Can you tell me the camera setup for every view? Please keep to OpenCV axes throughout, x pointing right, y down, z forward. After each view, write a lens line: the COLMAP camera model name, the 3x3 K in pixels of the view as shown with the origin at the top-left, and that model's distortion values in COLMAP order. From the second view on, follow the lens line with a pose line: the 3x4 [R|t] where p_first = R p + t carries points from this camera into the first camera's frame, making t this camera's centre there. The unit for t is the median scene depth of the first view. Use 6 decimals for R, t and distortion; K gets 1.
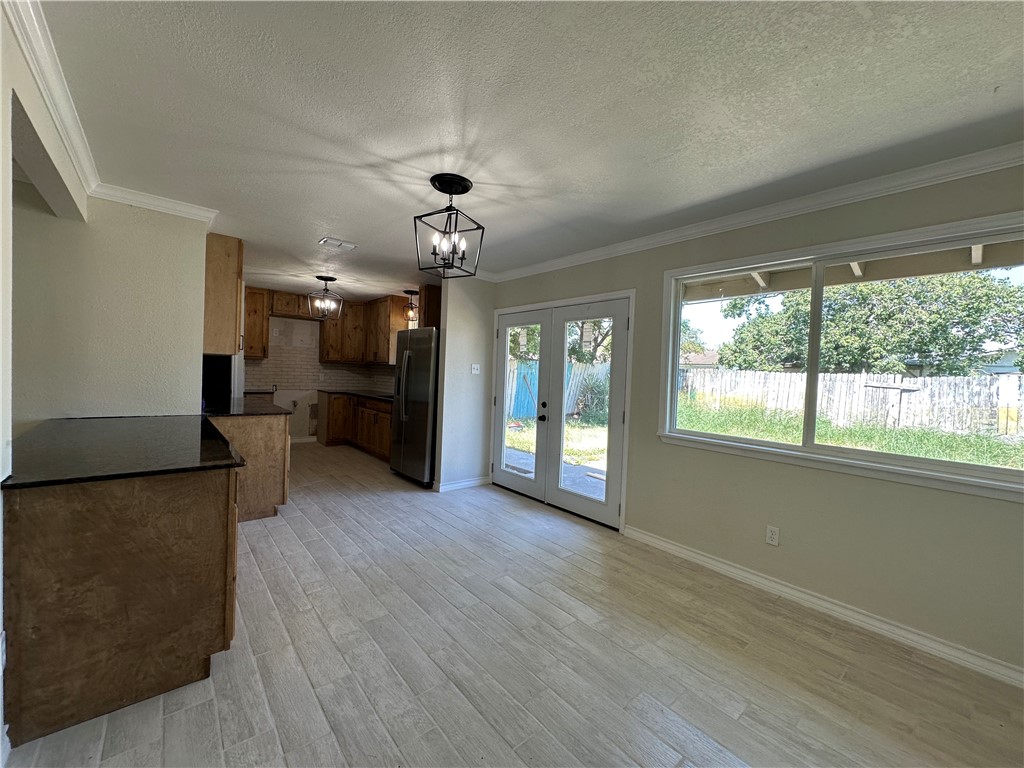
lens RADIAL K [[408.2, 0, 512.4], [0, 408.2, 383.4], [0, 0, 1]] dist [-0.002071, 0.000442]
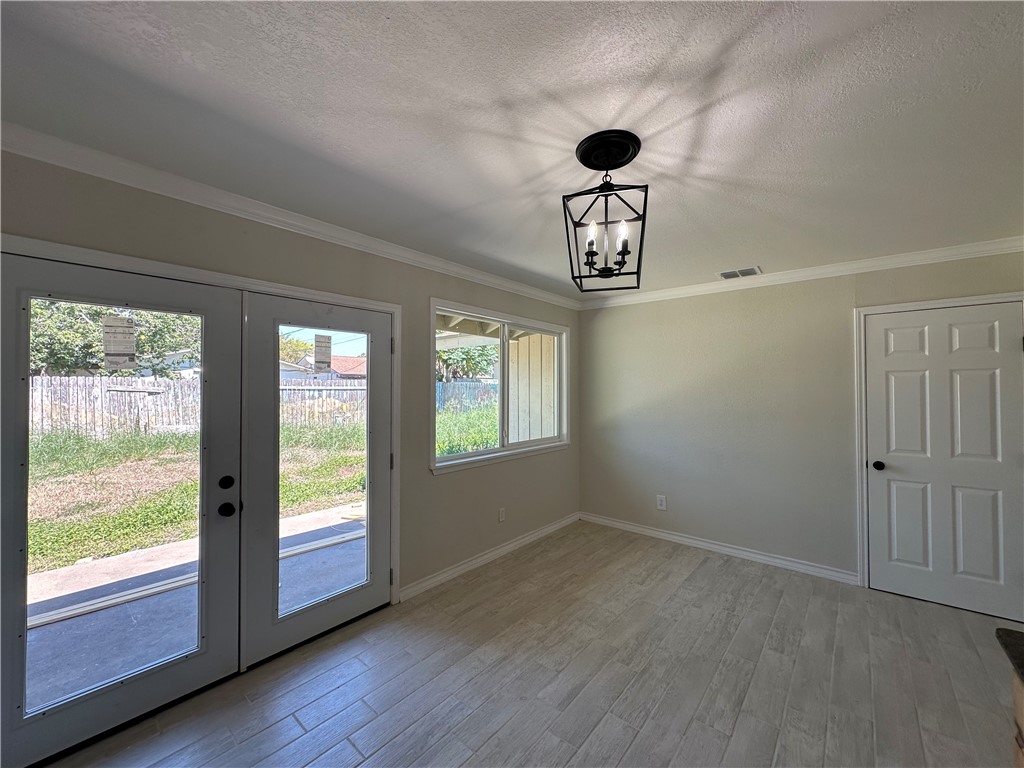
lens RADIAL K [[408.2, 0, 512.4], [0, 408.2, 383.4], [0, 0, 1]] dist [-0.002071, 0.000442]
pose [[-0.159559, -0.033323, 0.986626, -0.423038], [0.014741, 0.999238, 0.036133, -0.073337], [-0.987078, 0.020310, -0.158946, 0.676359]]
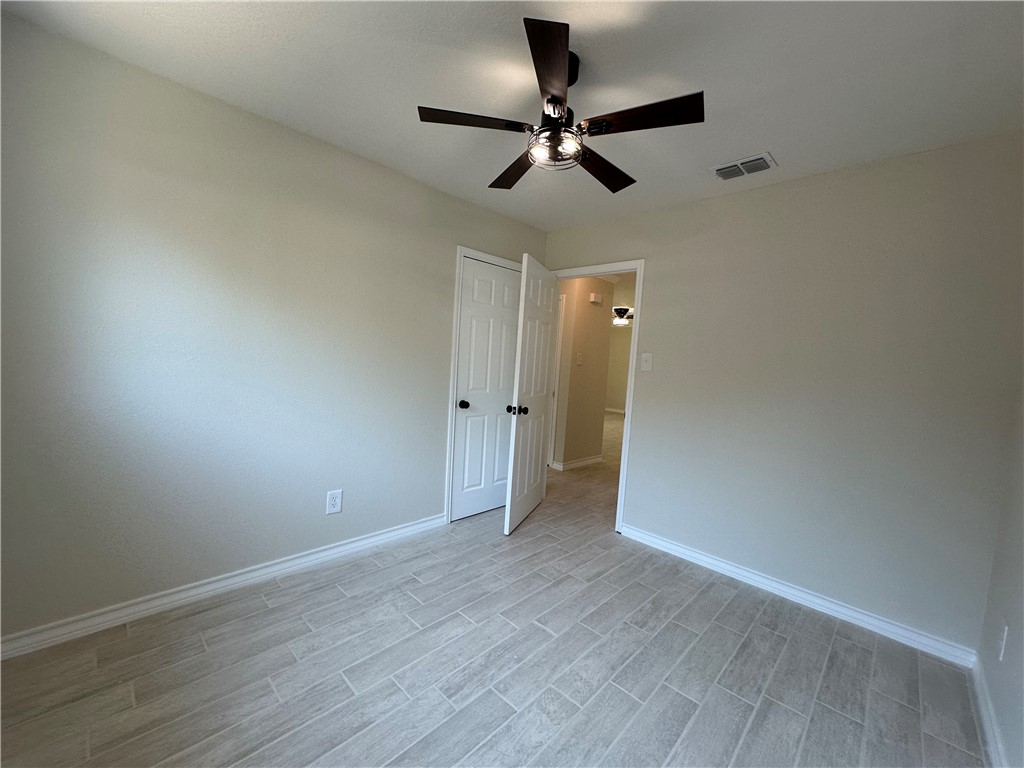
lens RADIAL K [[408.2, 0, 512.4], [0, 408.2, 383.4], [0, 0, 1]] dist [-0.002071, 0.000442]
pose [[-0.990392, -0.103470, -0.091750, 0.116157], [-0.110576, 0.990952, 0.076074, -0.004987], [0.083049, 0.085488, -0.992872, 0.680391]]
